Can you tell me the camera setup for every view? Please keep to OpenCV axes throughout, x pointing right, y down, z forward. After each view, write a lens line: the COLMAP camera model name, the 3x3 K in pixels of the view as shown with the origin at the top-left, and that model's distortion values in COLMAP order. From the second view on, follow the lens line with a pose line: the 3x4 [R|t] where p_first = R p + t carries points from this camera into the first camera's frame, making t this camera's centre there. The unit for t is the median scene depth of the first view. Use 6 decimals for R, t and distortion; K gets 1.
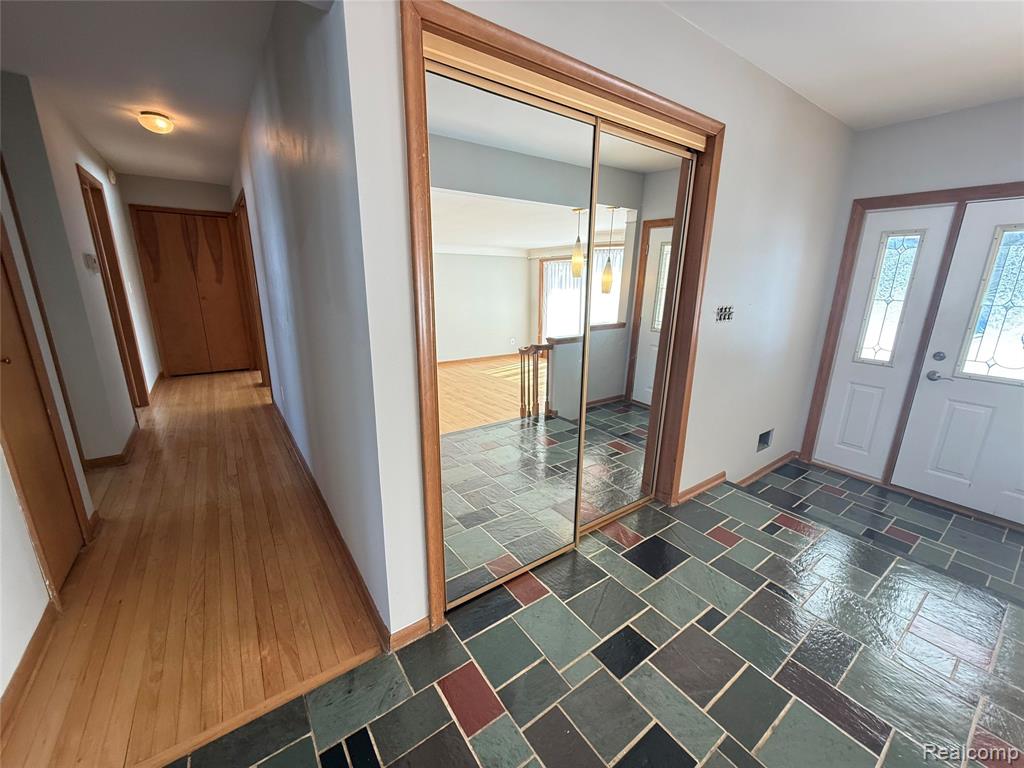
lens RADIAL K [[403.7, 0, 516.2], [0, 403.7, 383.1], [0, 0, 1]] dist [-0.004202, 0.001722]
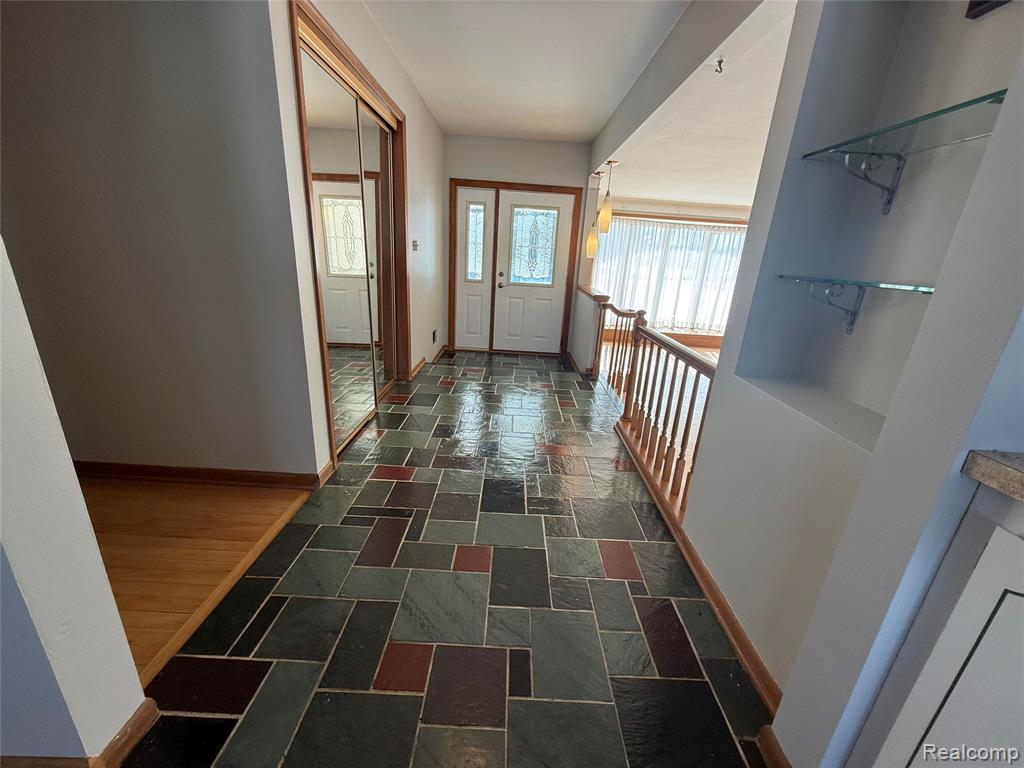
lens RADIAL K [[403.7, 0, 515.9], [0, 403.7, 386.4], [0, 0, 1]] dist [-0.004202, 0.001722]
pose [[0.587013, -0.238802, 0.773556, -0.481917], [0.152760, 0.971014, 0.183837, 0.103945], [-0.795034, 0.010254, 0.606478, -0.186923]]
